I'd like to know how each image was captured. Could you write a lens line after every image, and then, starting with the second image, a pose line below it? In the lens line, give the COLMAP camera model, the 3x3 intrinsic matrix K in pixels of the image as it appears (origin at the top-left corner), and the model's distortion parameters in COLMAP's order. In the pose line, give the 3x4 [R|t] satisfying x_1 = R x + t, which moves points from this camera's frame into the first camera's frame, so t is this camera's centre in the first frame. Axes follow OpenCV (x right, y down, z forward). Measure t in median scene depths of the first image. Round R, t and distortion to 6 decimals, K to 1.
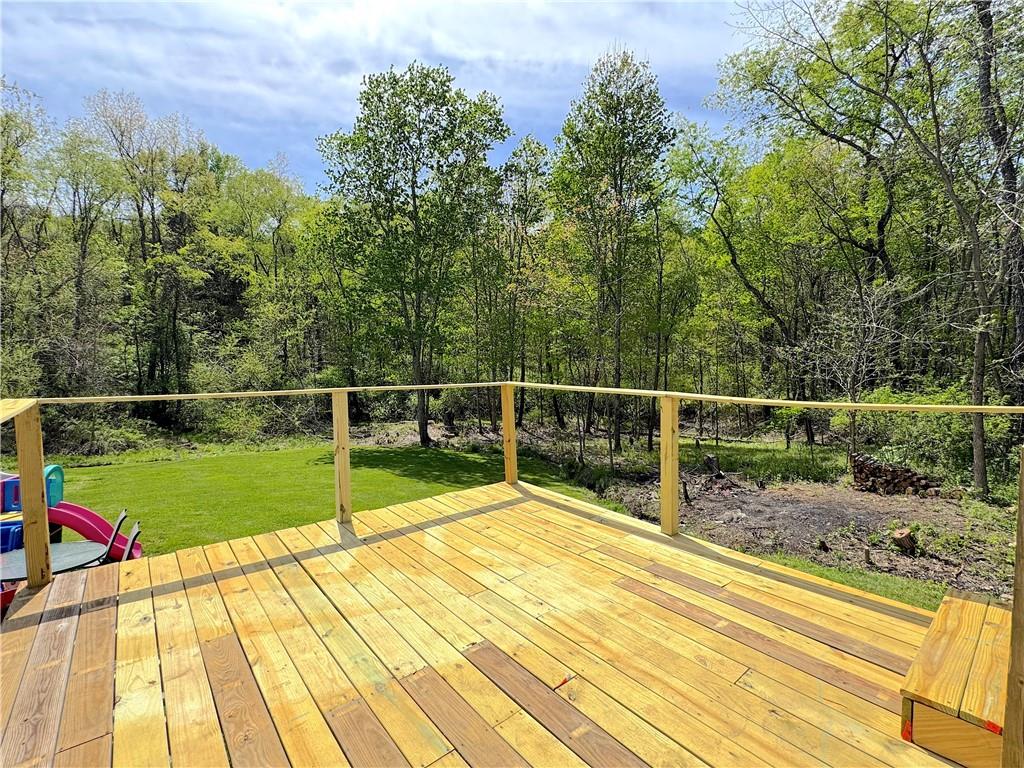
lens RADIAL K [[458.2, 0, 509.5], [0, 458.2, 388.2], [0, 0, 1]] dist [-0.002620, -0.000311]
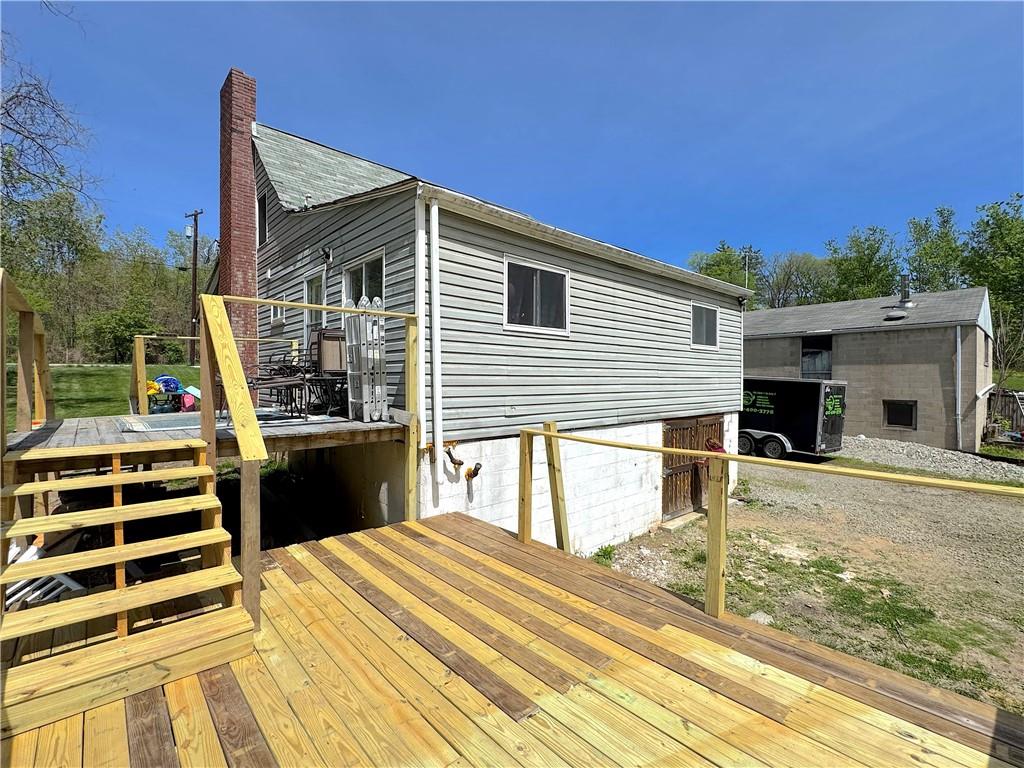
lens RADIAL K [[458.2, 0, 511.5], [0, 458.2, 381.3], [0, 0, 1]] dist [-0.002620, -0.000311]
pose [[-0.998750, -0.008772, -0.049201, 0.004171], [-0.011435, 0.998469, 0.054113, -0.064198], [0.048651, 0.054608, -0.997322, 0.534363]]
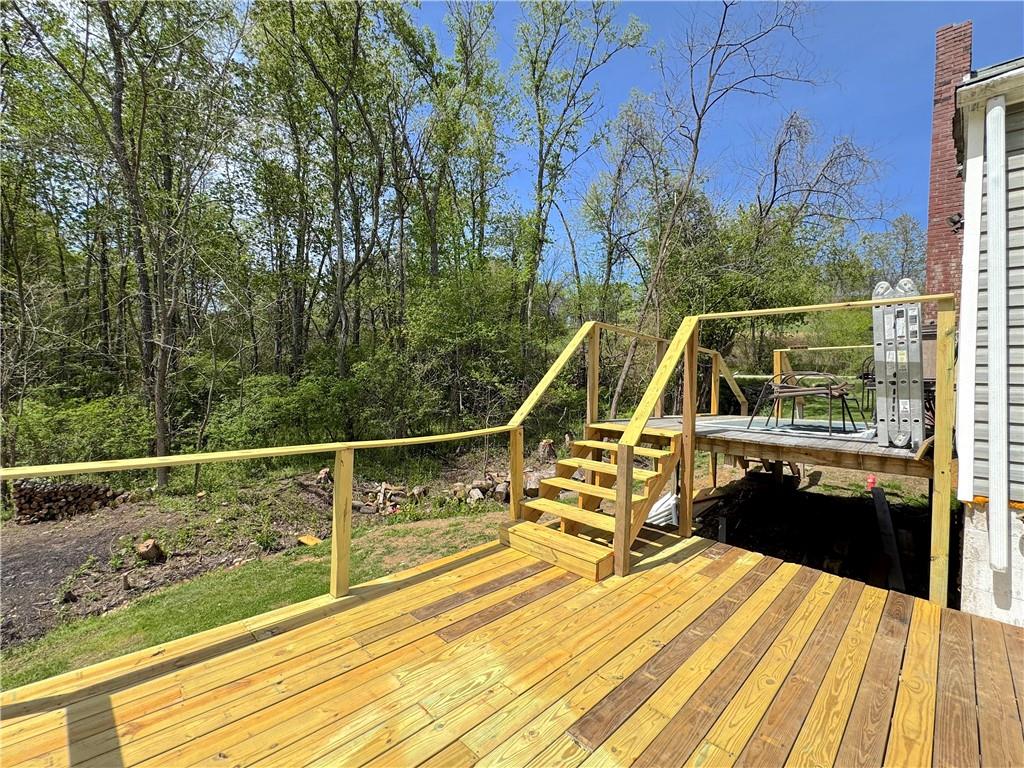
lens RADIAL K [[458.2, 0, 510.1], [0, 458.2, 381.5], [0, 0, 1]] dist [-0.002620, -0.000311]
pose [[-0.106655, -0.013923, 0.994199, -0.269792], [0.020867, 0.999650, 0.016238, -0.055109], [-0.994077, 0.022478, -0.106327, 0.331929]]
